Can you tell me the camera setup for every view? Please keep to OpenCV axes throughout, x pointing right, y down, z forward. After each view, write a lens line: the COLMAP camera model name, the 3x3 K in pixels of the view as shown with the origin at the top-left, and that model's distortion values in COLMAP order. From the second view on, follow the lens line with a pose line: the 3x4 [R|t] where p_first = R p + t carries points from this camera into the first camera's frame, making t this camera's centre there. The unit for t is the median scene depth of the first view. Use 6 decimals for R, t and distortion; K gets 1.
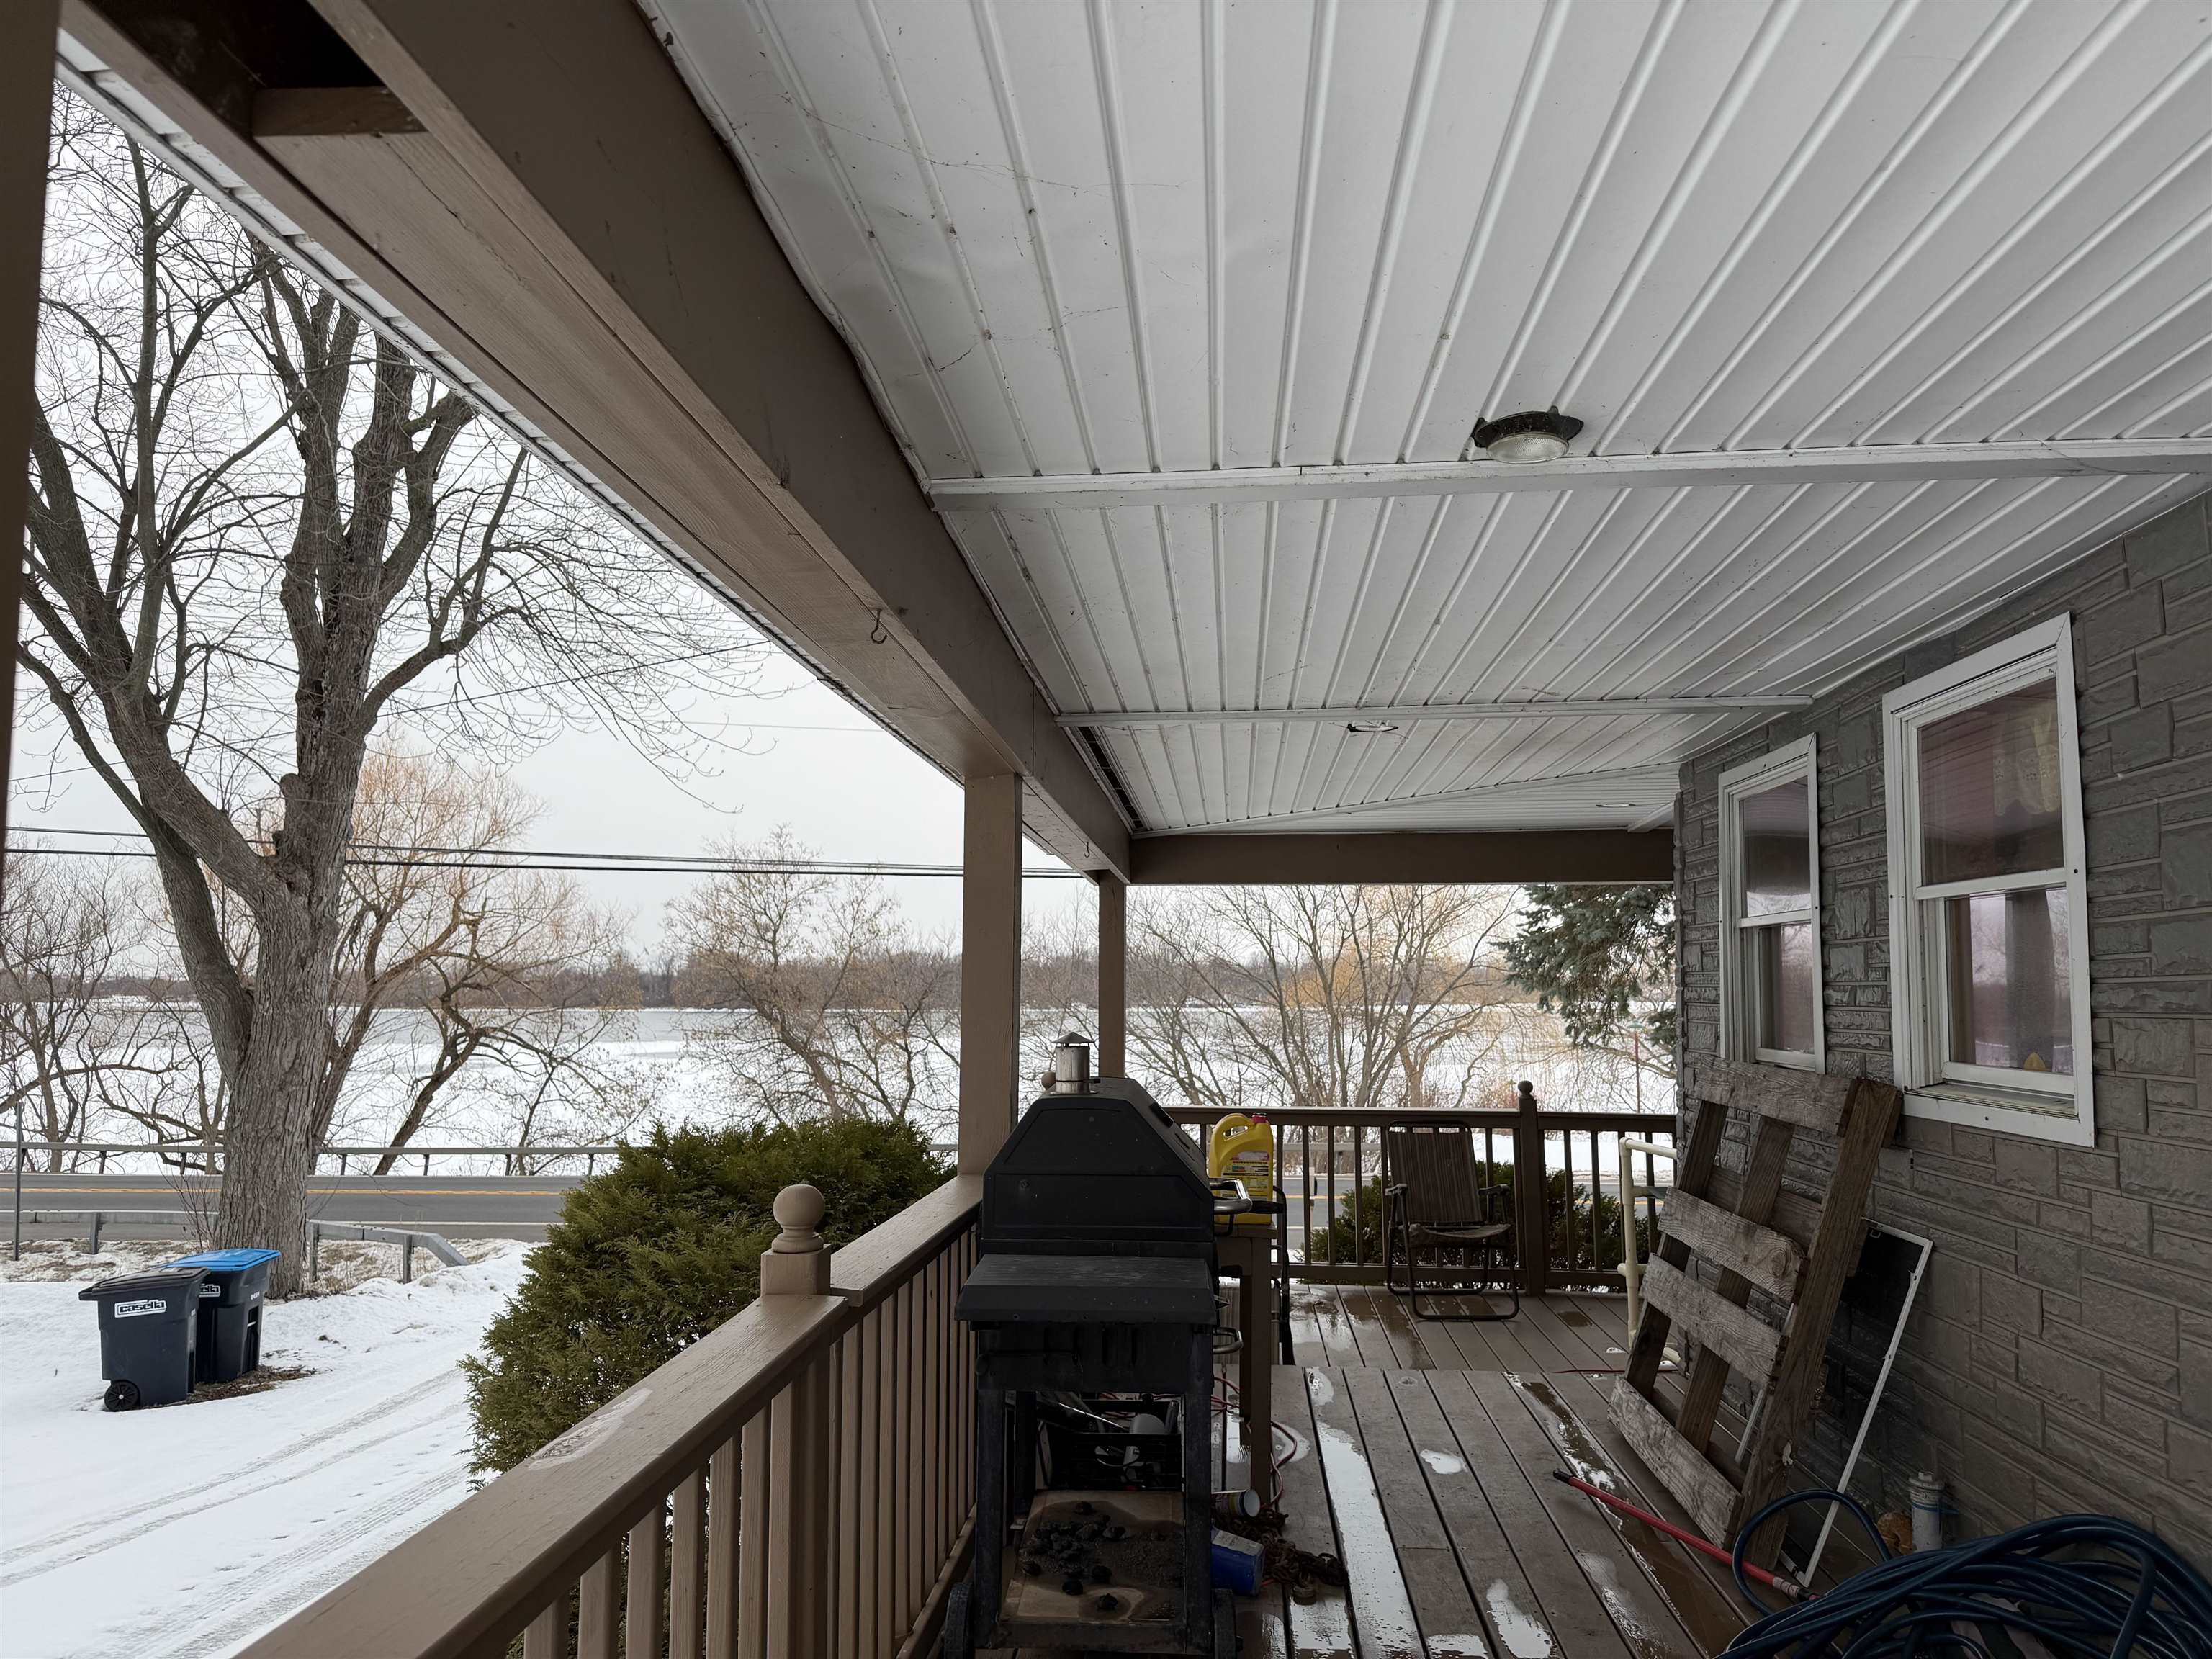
lens RADIAL K [[1546.9, 0, 1112.7], [0, 1546.9, 836.7], [0, 0, 1]] dist [0.079306, -0.102799]
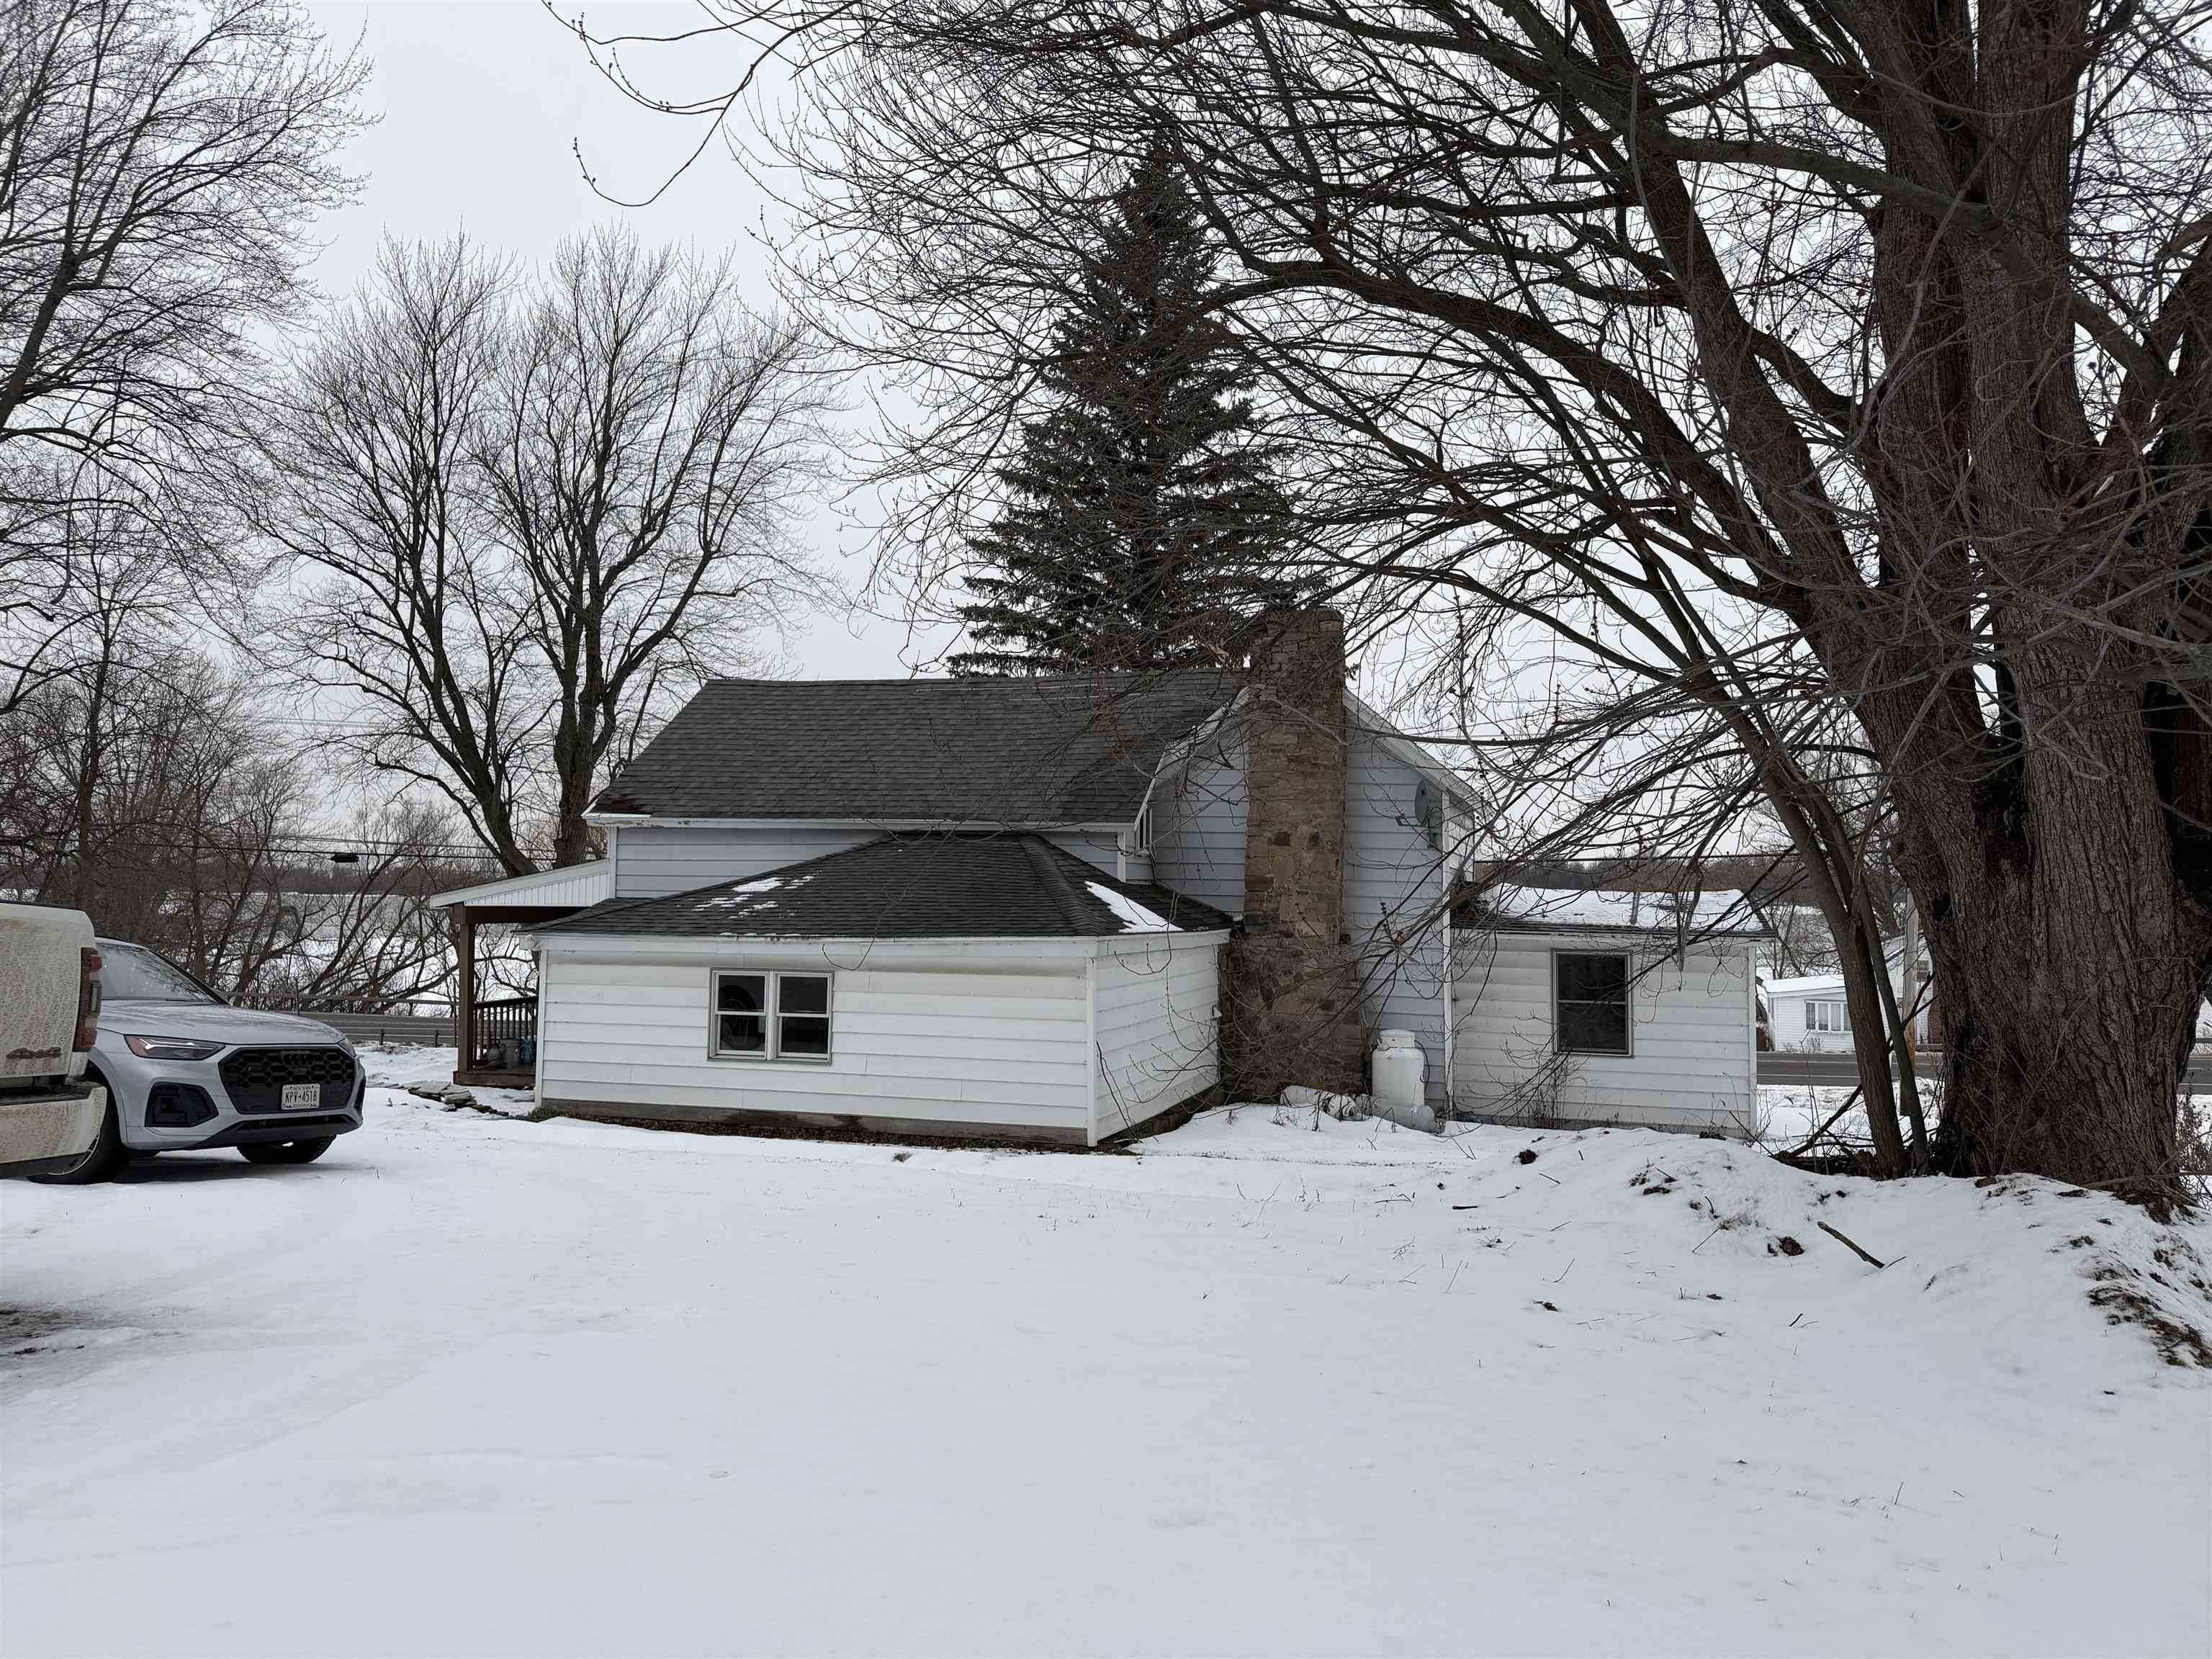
lens RADIAL K [[1546.9, 0, 1112.7], [0, 1546.9, 836.7], [0, 0, 1]] dist [0.079306, -0.102799]
pose [[0.980418, 0.007043, -0.196804, 0.681594], [0.005208, 0.998083, 0.061664, -0.169297], [0.196861, -0.061481, 0.978502, -1.014298]]
